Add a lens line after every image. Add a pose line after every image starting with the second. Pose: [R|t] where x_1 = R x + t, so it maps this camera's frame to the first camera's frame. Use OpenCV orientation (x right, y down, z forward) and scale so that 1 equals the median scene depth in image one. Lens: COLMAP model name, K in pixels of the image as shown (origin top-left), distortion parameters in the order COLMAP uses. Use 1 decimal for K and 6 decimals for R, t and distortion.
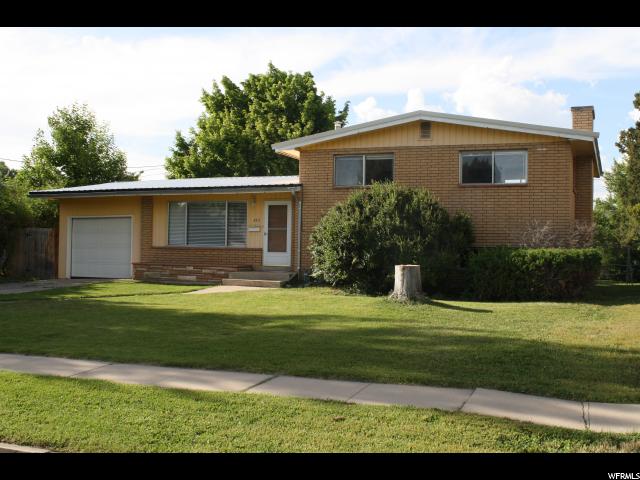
lens RADIAL K [[733.2, 0, 319.7], [0, 733.2, 240.4], [0, 0, 1]] dist [0.012431, 0.000000]
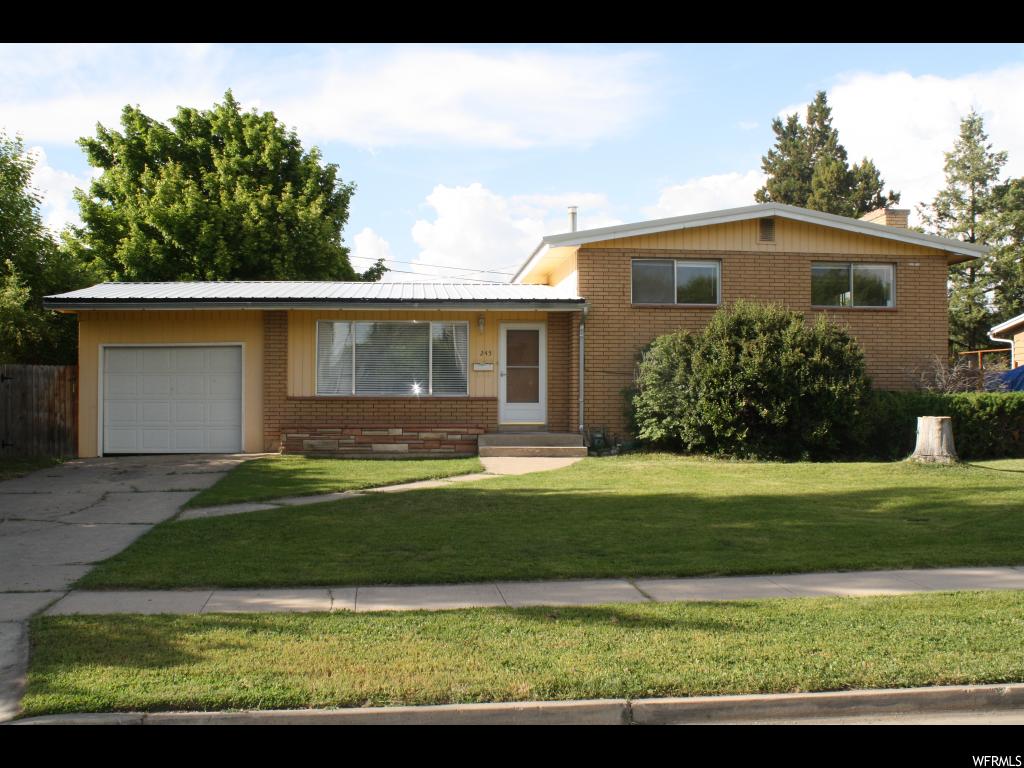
lens RADIAL K [[1104.9, 0, 511.8], [0, 1104.9, 382.3], [0, 0, 1]] dist [-0.011621, 0.000000]
pose [[0.880635, -0.007115, 0.473742, -0.524199], [0.006537, 0.999975, 0.002869, -0.004859], [-0.473750, 0.000570, 0.880659, 0.146855]]
